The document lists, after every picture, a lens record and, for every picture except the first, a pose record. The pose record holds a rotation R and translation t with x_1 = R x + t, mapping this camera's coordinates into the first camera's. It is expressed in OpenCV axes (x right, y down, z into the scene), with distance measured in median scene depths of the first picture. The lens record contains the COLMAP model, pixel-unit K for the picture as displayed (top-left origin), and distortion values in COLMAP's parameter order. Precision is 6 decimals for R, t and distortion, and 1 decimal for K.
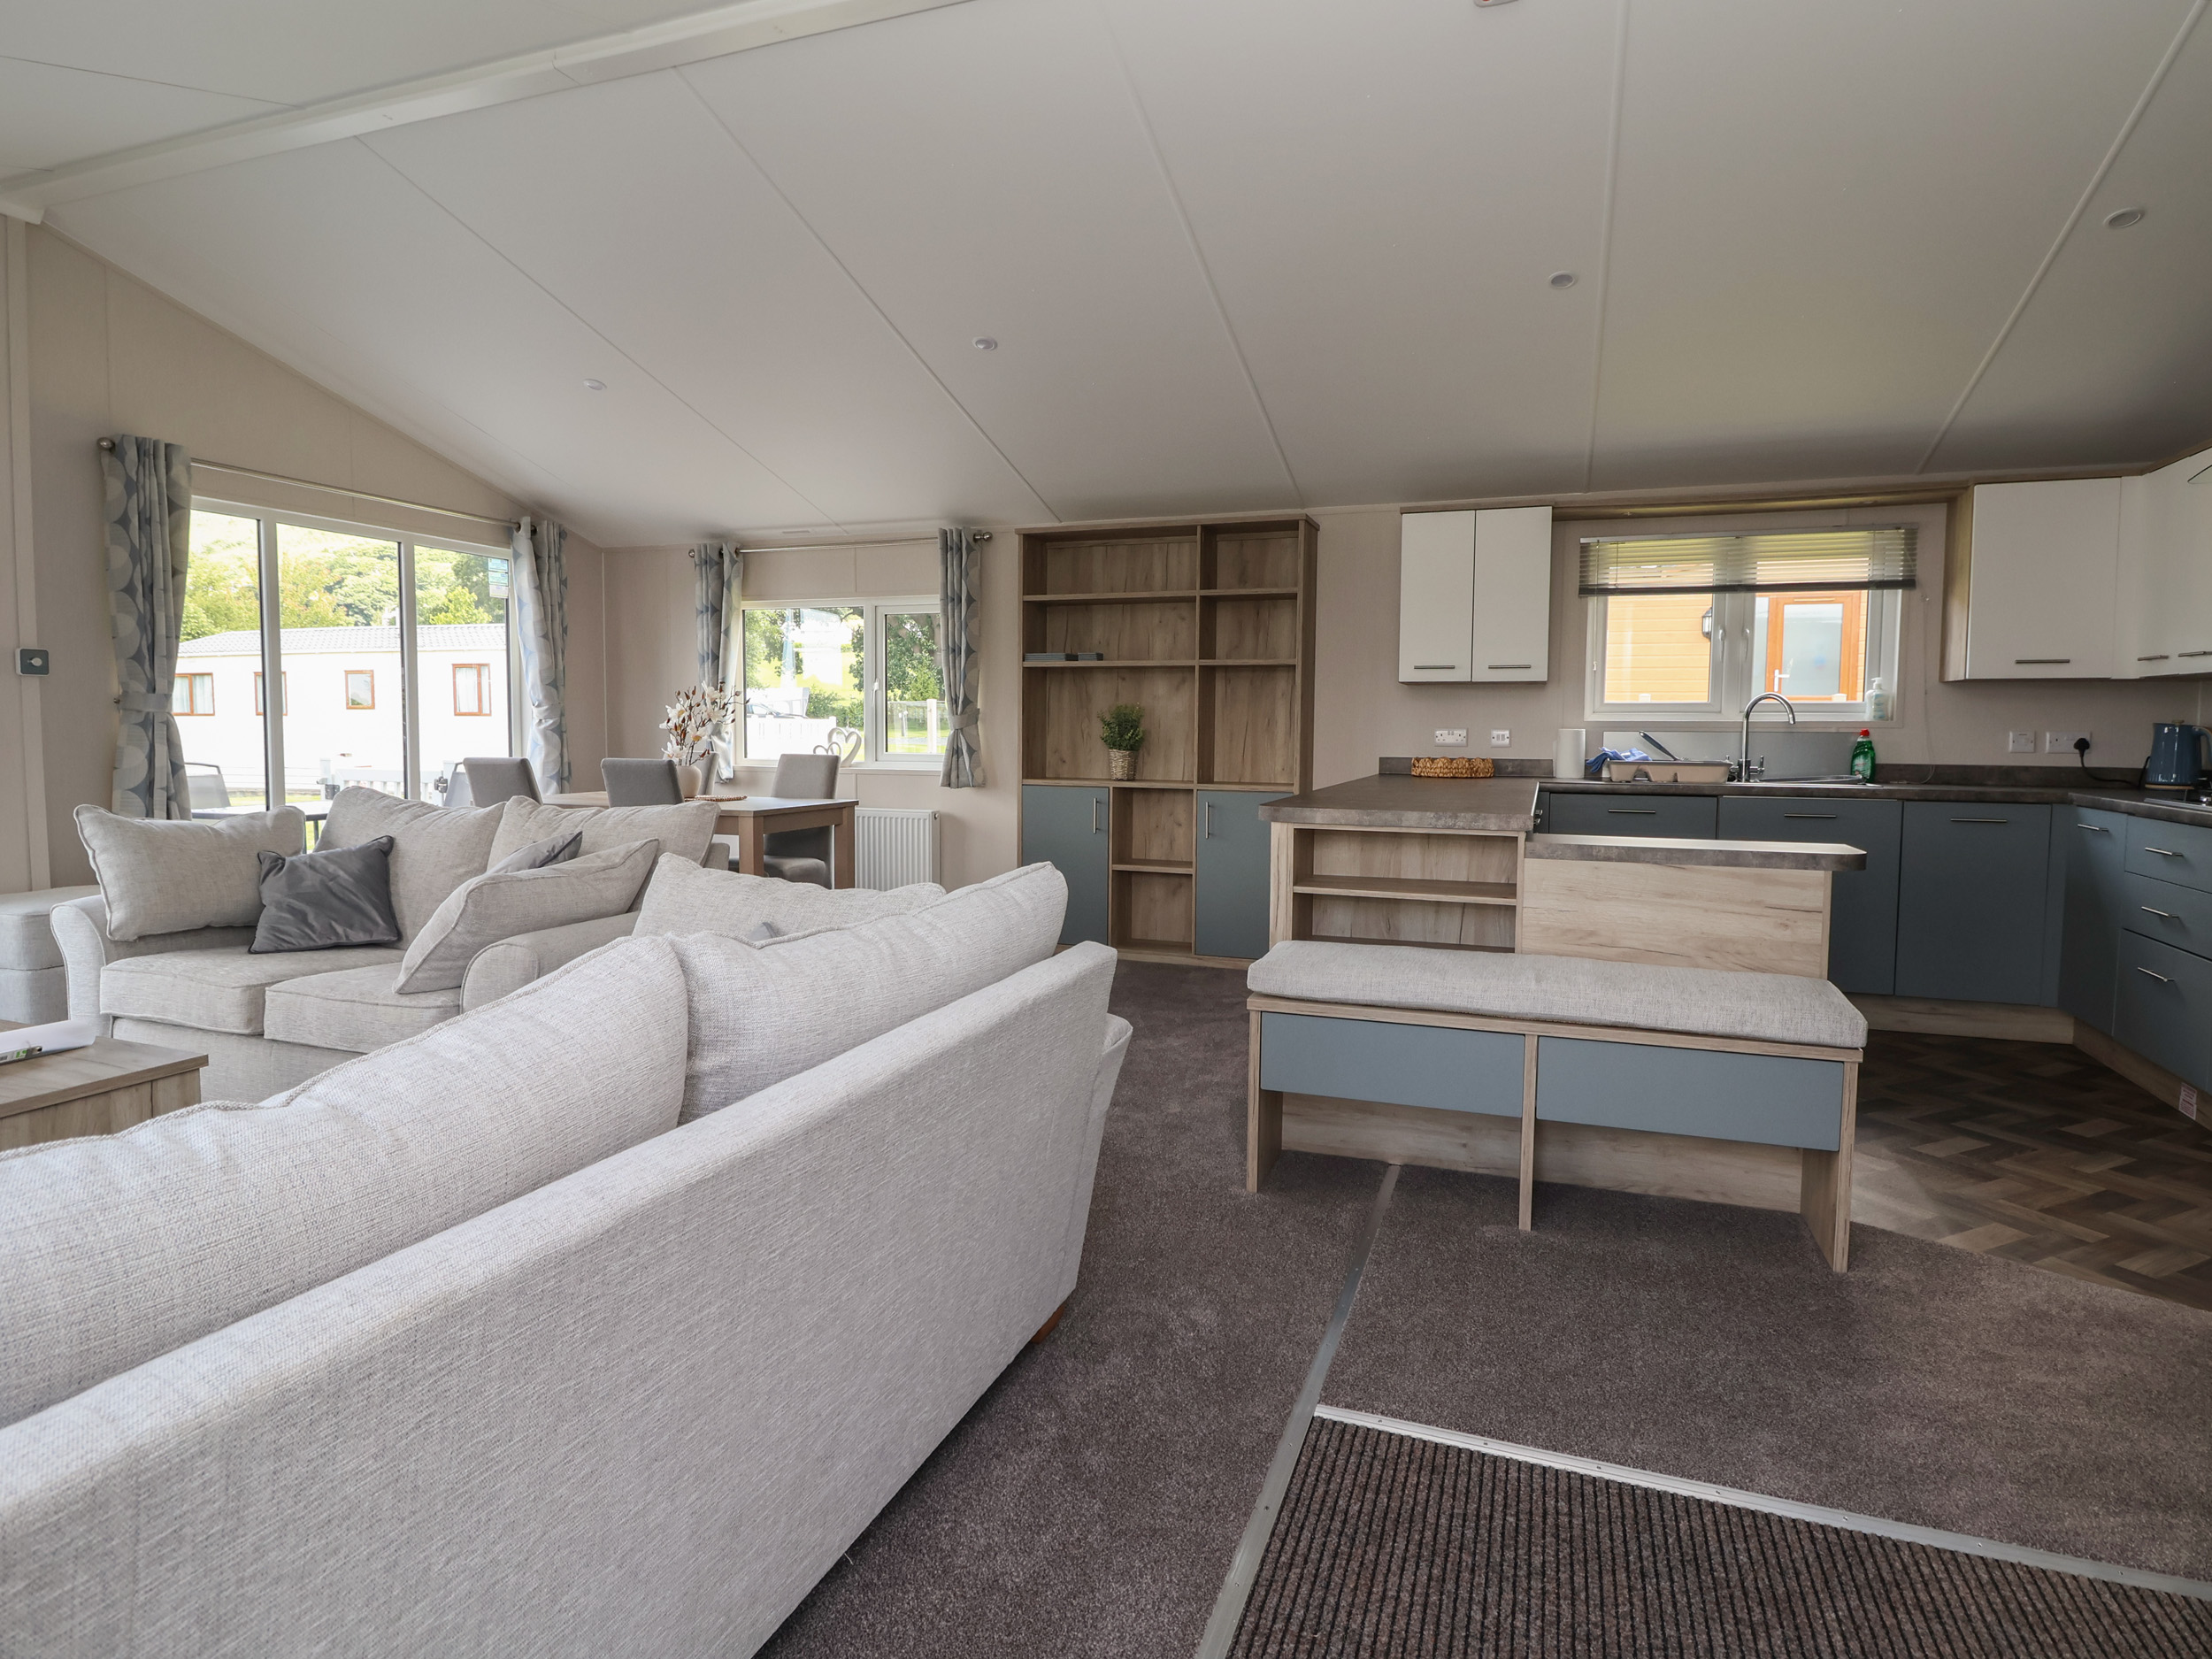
lens RADIAL K [[1221.1, 0, 1108.1], [0, 1221.1, 823.0], [0, 0, 1]] dist [0.004523, -0.015773]
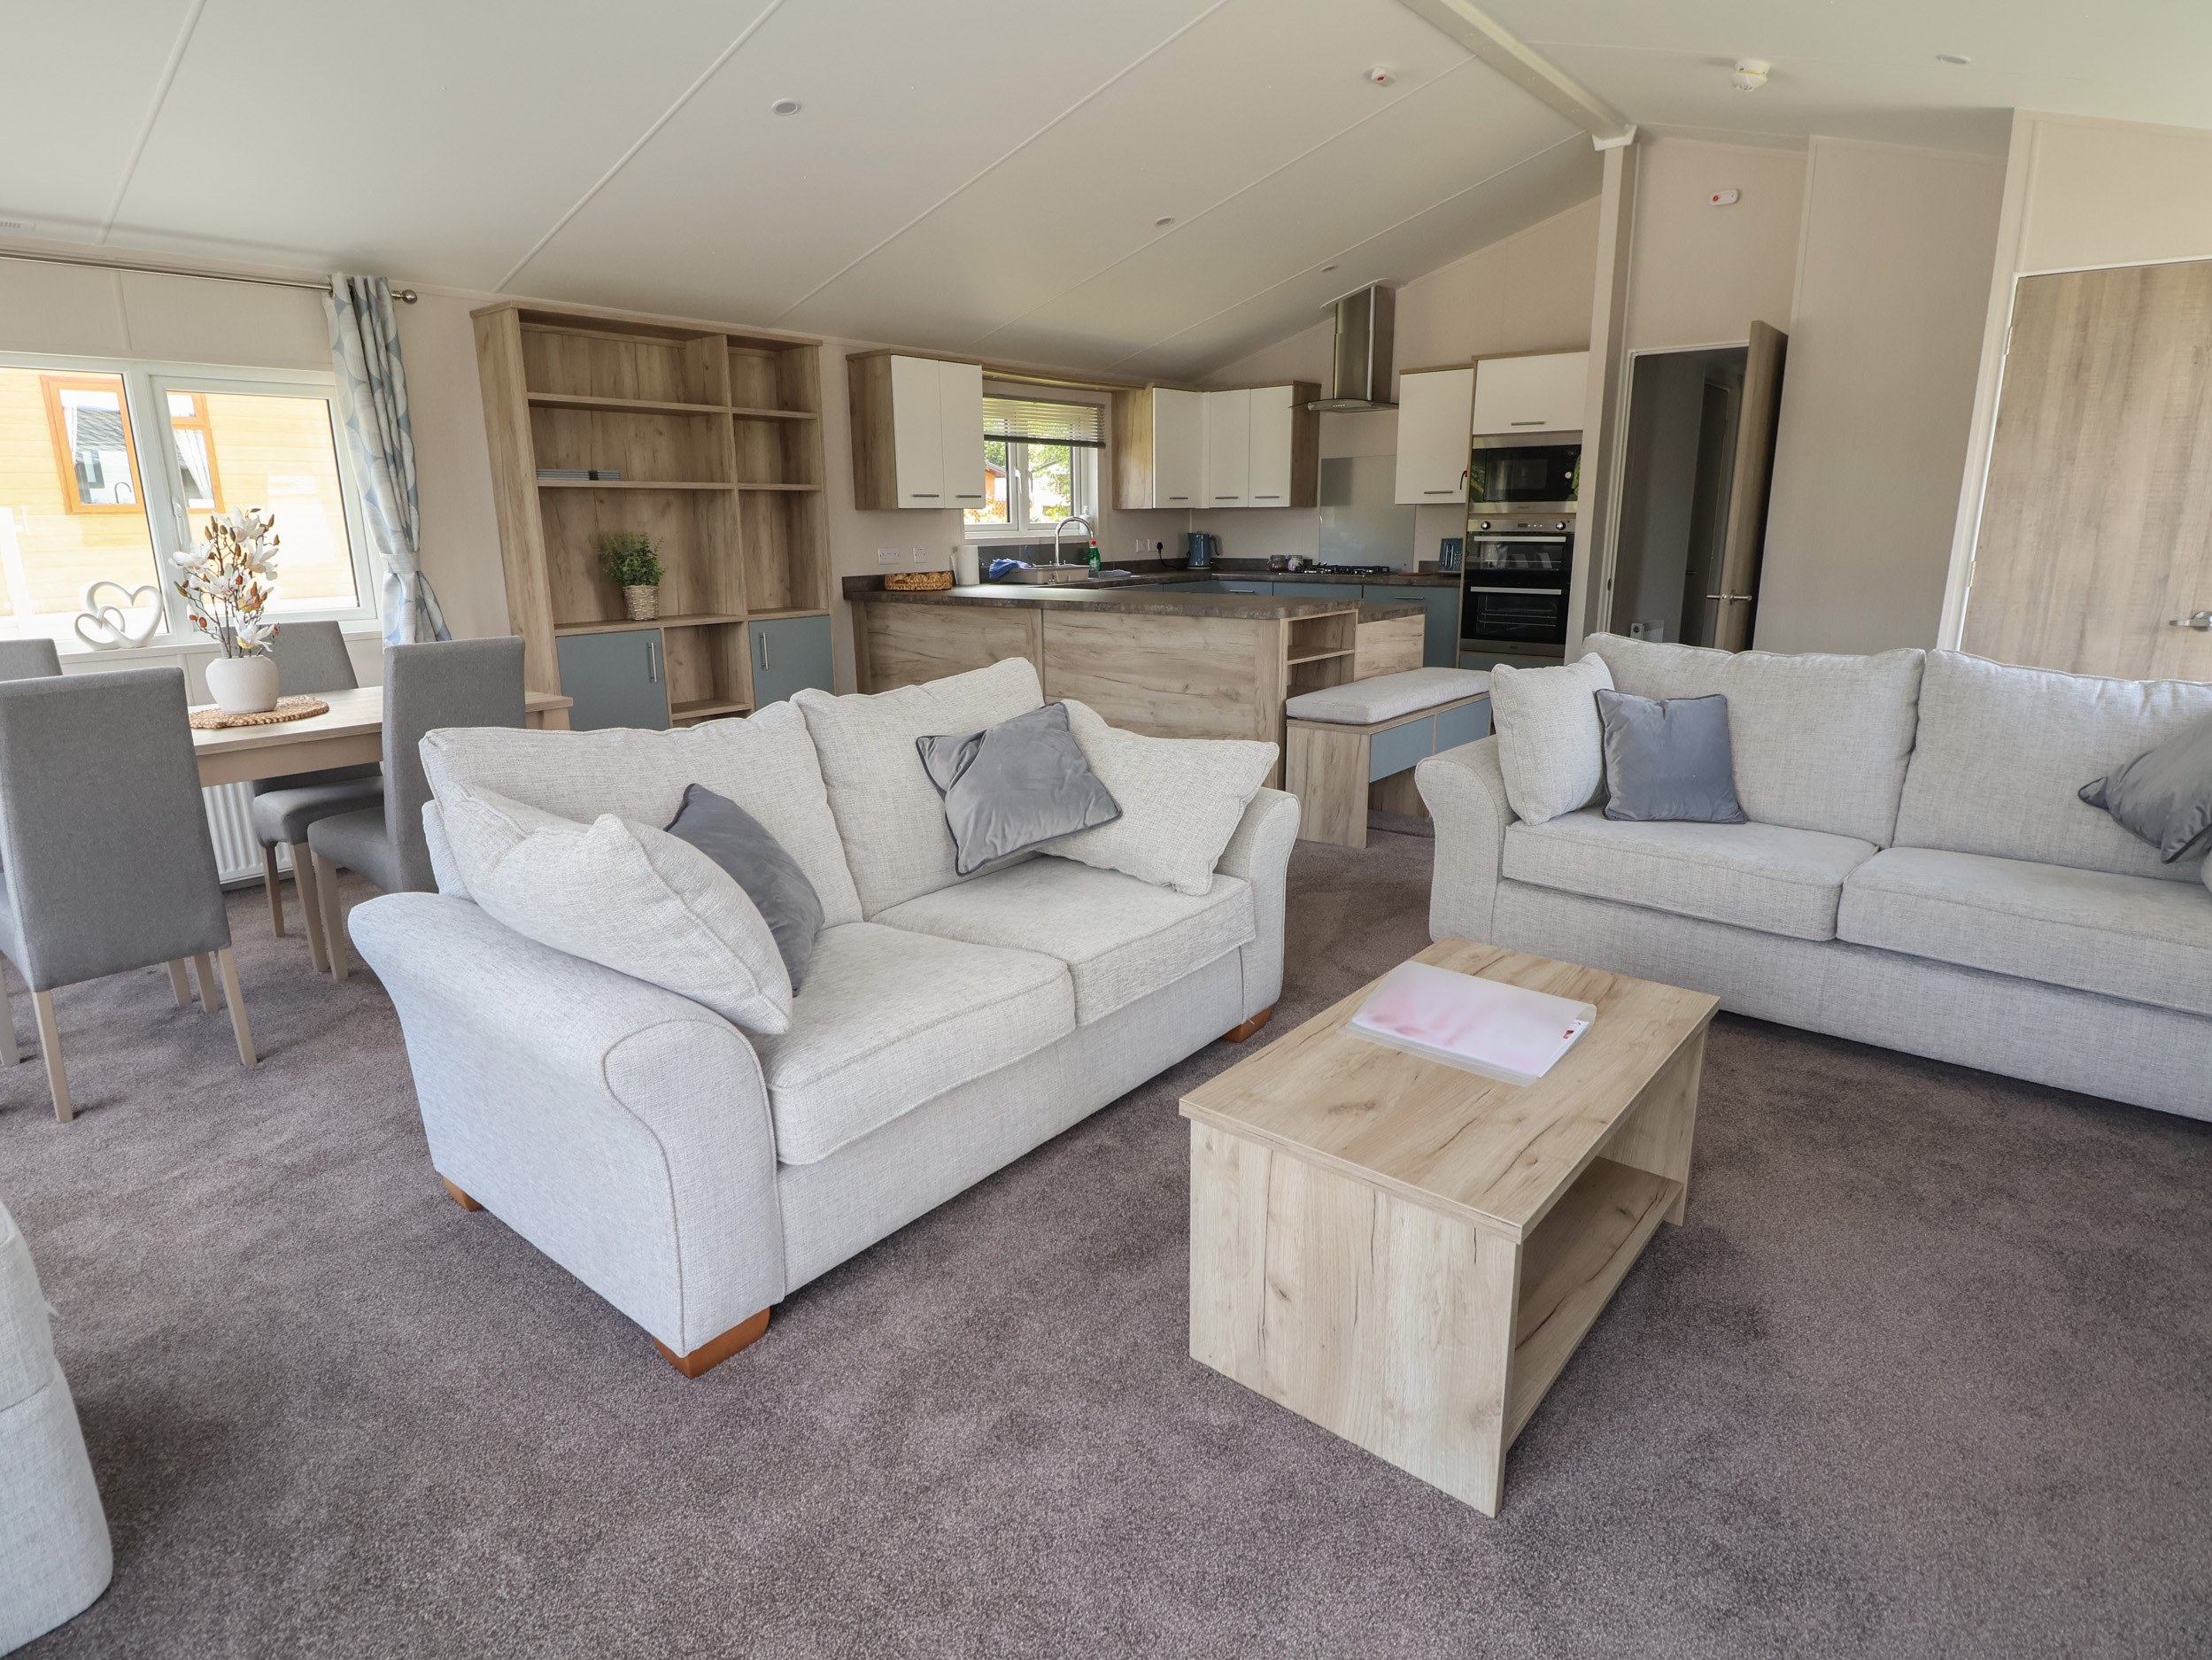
lens RADIAL K [[1177.1, 0, 1096.2], [0, 1177.1, 807.5], [0, 0, 1]] dist [0.003636, -0.014844]
pose [[0.339840, -0.232030, 0.911412, -0.802062], [0.091733, 0.972646, 0.213414, -0.064427], [-0.935999, 0.011080, 0.351829, 0.468229]]
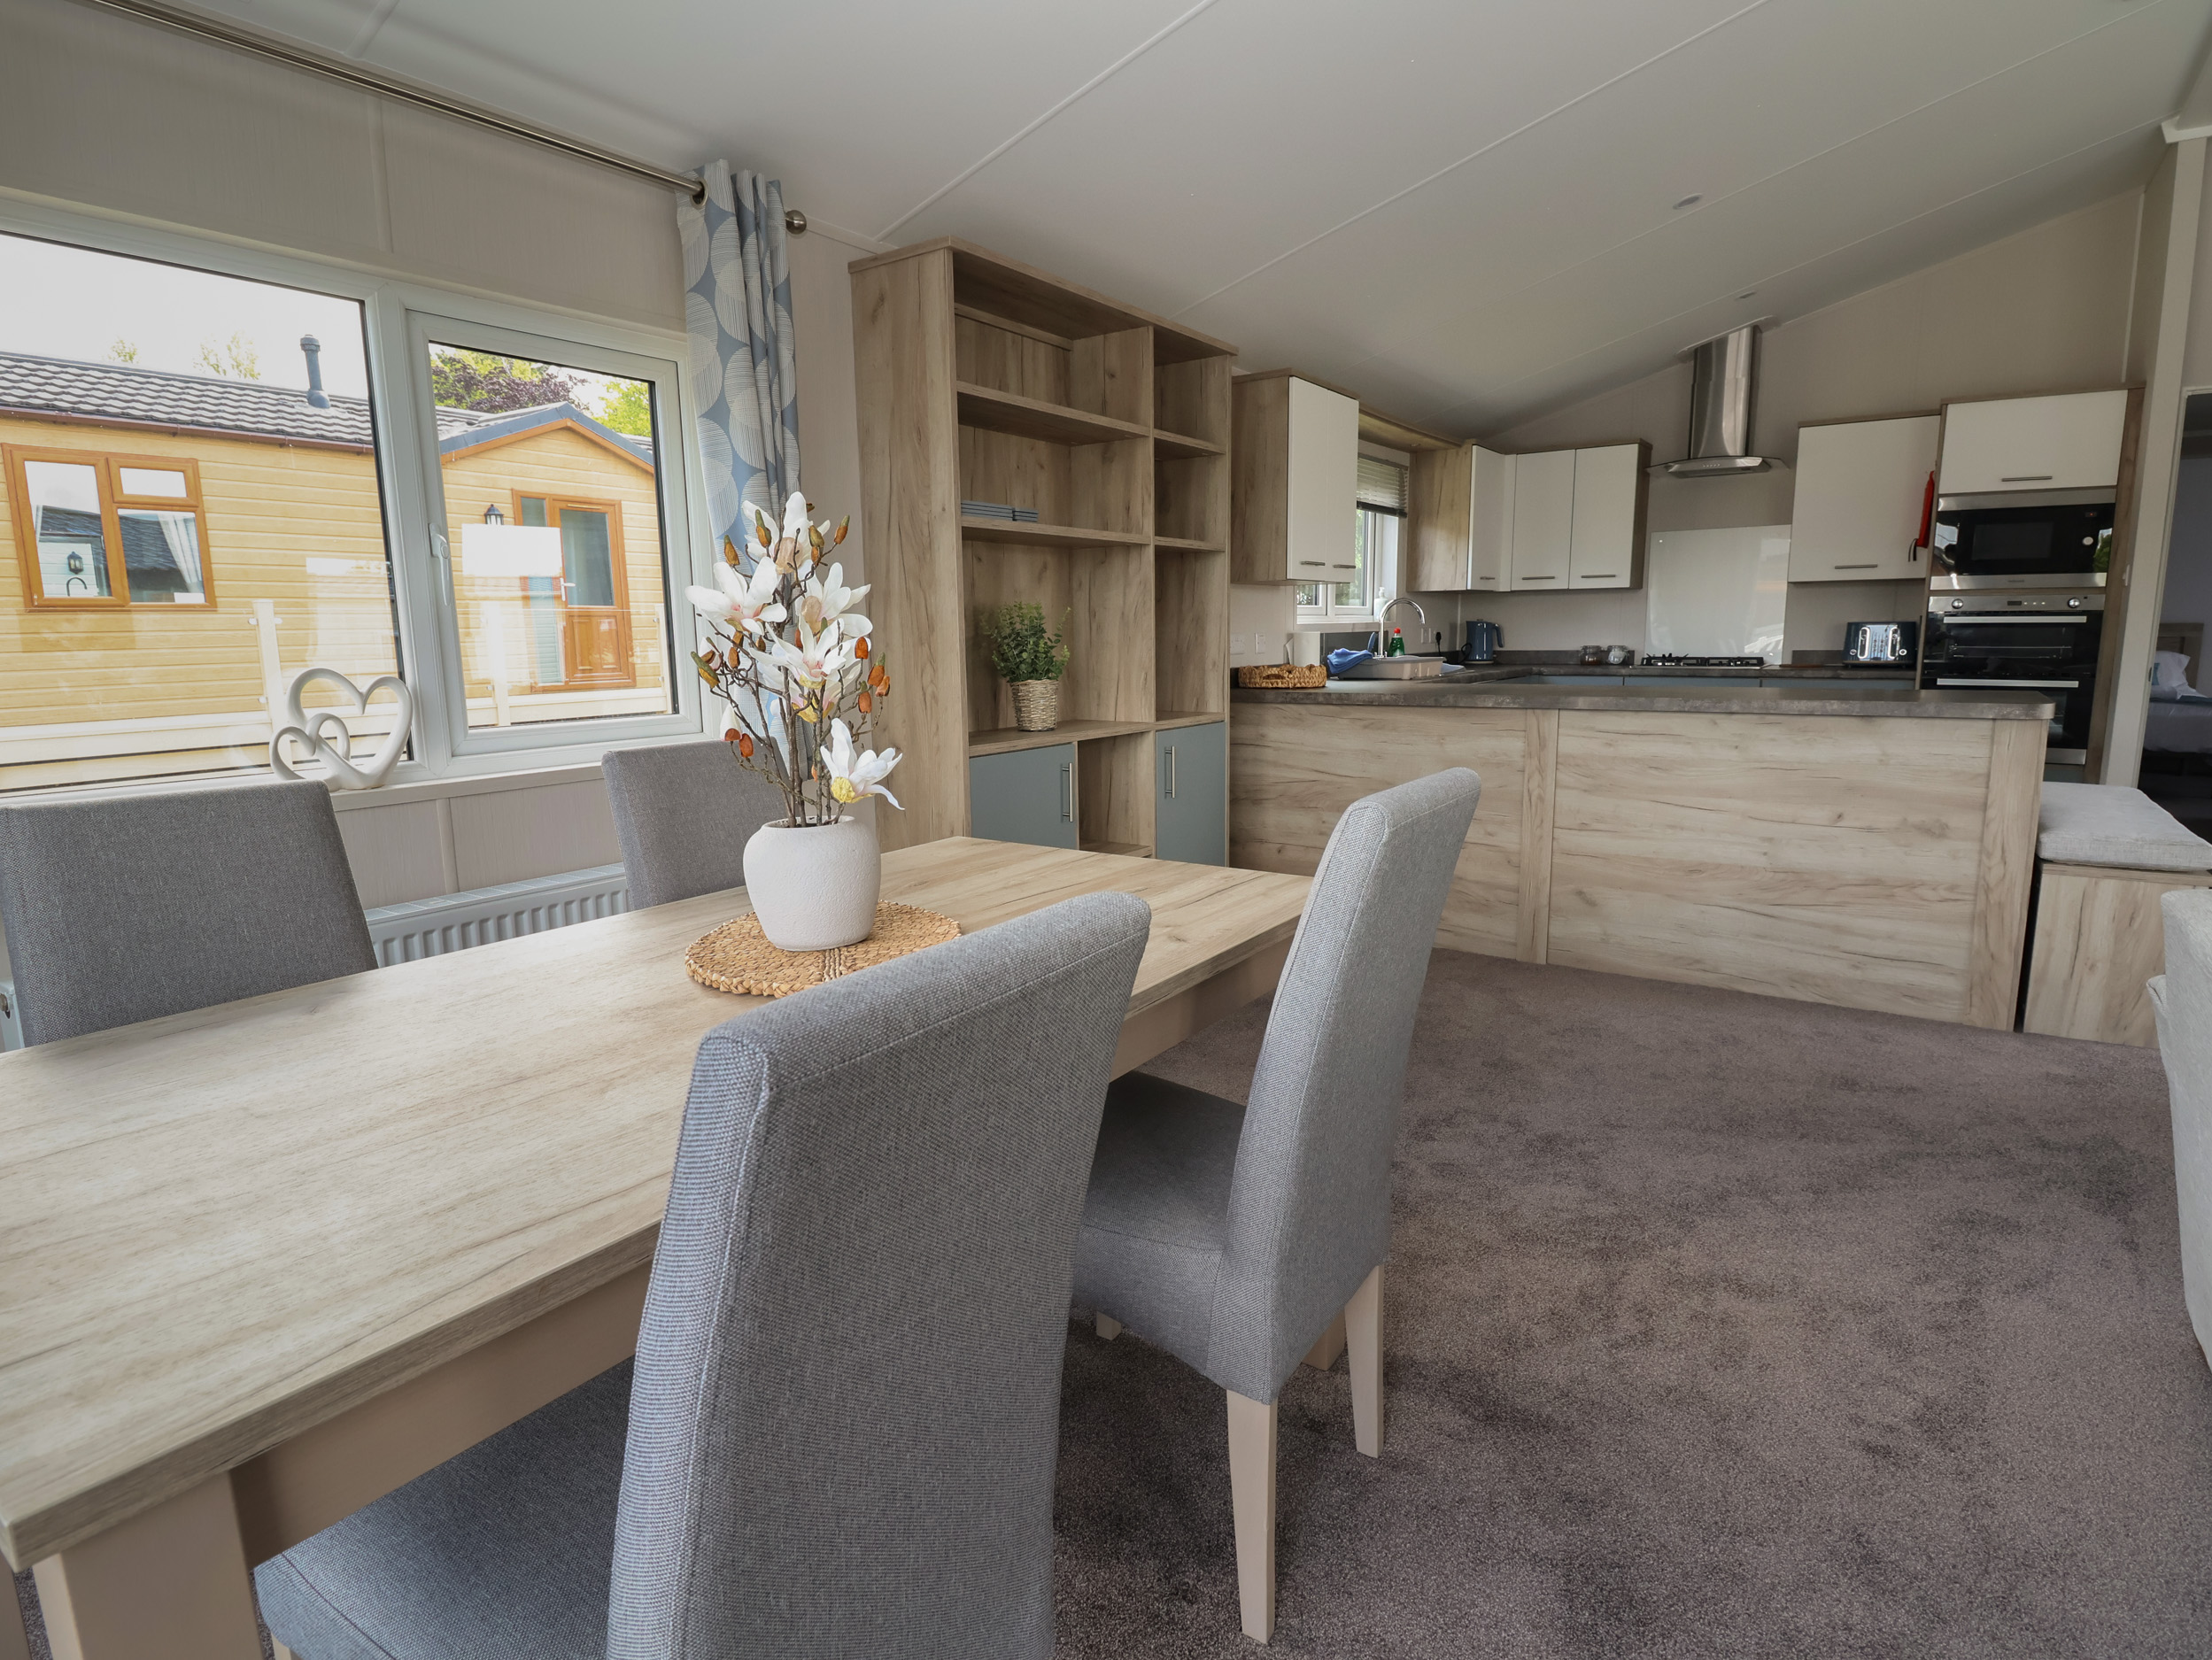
lens RADIAL K [[1151.8, 0, 1102.1], [0, 1151.8, 824.7], [0, 0, 1]] dist [-0.000162, -0.010674]
pose [[0.264627, -0.170758, 0.949112, -0.617950], [0.097221, 0.983908, 0.149911, -0.083807], [-0.959438, 0.052603, 0.276970, 0.957731]]
